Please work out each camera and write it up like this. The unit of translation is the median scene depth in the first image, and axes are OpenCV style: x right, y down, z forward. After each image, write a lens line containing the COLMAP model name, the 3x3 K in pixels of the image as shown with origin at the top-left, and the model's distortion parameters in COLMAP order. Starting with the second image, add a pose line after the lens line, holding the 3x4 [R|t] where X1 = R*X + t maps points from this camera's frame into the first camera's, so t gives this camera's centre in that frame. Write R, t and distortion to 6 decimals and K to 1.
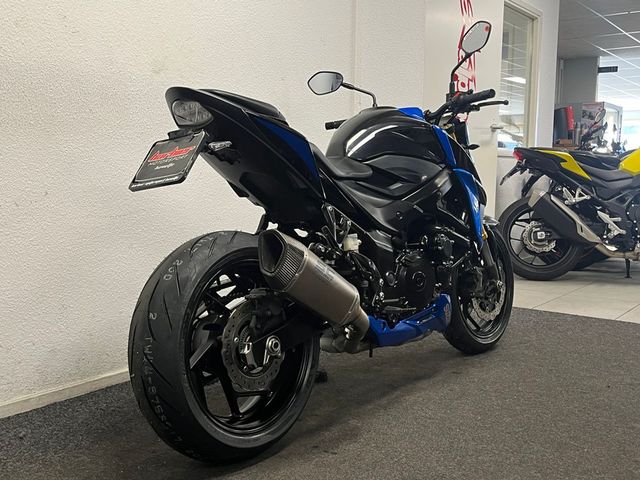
lens RADIAL K [[672.1, 0, 320.3], [0, 672.1, 241.2], [0, 0, 1]] dist [-0.003370, 0.000000]
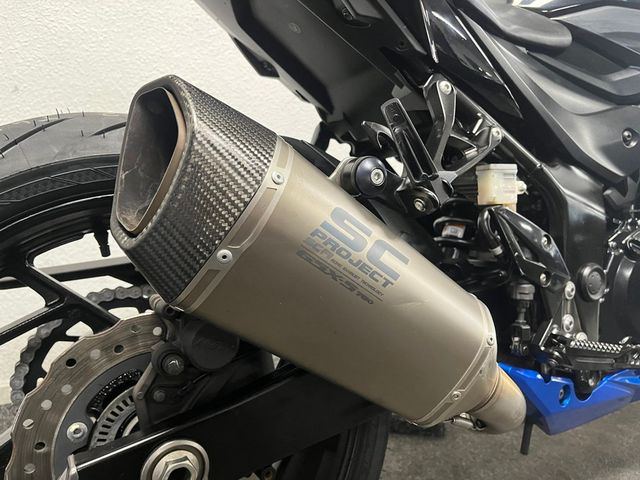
lens RADIAL K [[486.3, 0, 321.4], [0, 486.3, 234.4], [0, 0, 1]] dist [0.011754, -0.000873]
pose [[0.933891, 0.093728, -0.345055, 0.050045], [-0.080516, 0.995372, 0.052459, 0.024227], [0.348375, -0.021208, 0.937115, 0.682773]]
